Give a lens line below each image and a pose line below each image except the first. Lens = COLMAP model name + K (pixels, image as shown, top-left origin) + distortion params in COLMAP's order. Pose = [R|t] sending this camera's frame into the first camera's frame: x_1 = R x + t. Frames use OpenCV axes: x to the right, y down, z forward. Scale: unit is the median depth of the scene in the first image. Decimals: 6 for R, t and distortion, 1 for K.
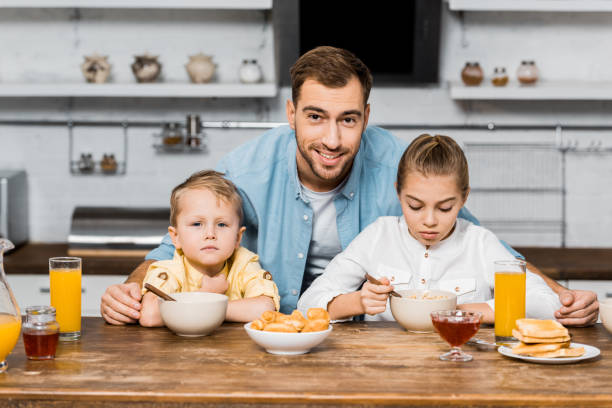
lens RADIAL K [[1660.8, 0, 306.0], [0, 1660.8, 204.0], [0, 0, 1]] dist [-0.024757, -0.250868]
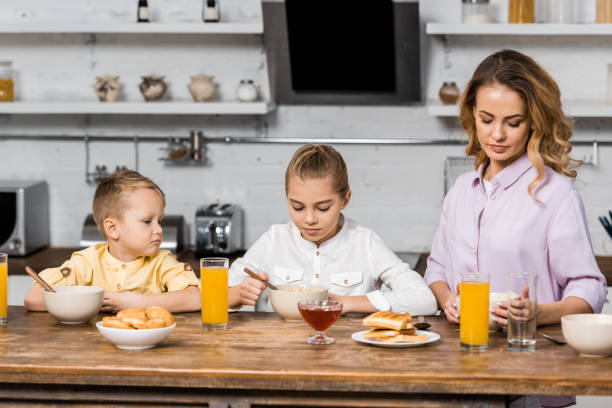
lens RADIAL K [[1660.8, 0, 306.0], [0, 1660.8, 204.0], [0, 0, 1]] dist [-0.024757, -0.250868]
pose [[0.996775, 0.004968, -0.080093, 0.100681], [-0.005673, 0.999947, -0.008572, 0.003734], [0.080046, 0.008999, 0.996751, -0.087593]]
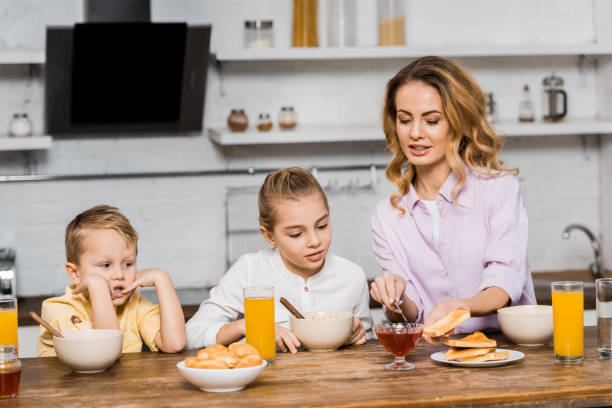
lens RADIAL K [[1609.3, 0, 306.0], [0, 1609.3, 204.0], [0, 0, 1]] dist [-0.029636, -0.099274]
pose [[0.966693, -0.043634, 0.252193, -0.125702], [0.053434, 0.998054, -0.032135, 0.010016], [-0.250300, 0.044541, 0.967143, 0.007499]]
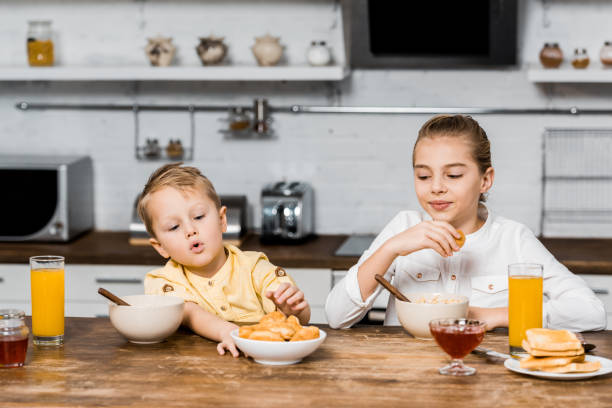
lens RADIAL K [[1660.8, 0, 306.0], [0, 1660.8, 204.0], [0, 0, 1]] dist [-0.024757, -0.250868]
pose [[0.995731, 0.004722, -0.092180, 0.052015], [-0.003525, 0.999907, 0.013144, -0.006157], [0.092234, -0.012763, 0.995656, 0.049201]]
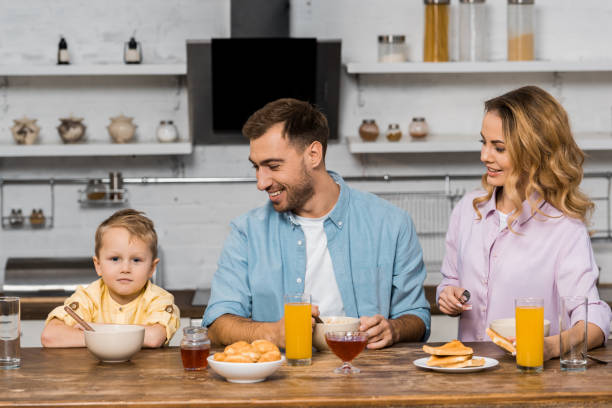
lens RADIAL K [[1660.8, 0, 306.0], [0, 1660.8, 204.0], [0, 0, 1]] dist [-0.024757, -0.250868]
pose [[0.997367, -0.019484, 0.069855, -0.021461], [0.021821, 0.999222, -0.032856, 0.006622], [-0.069160, 0.034293, 0.997016, -0.106873]]
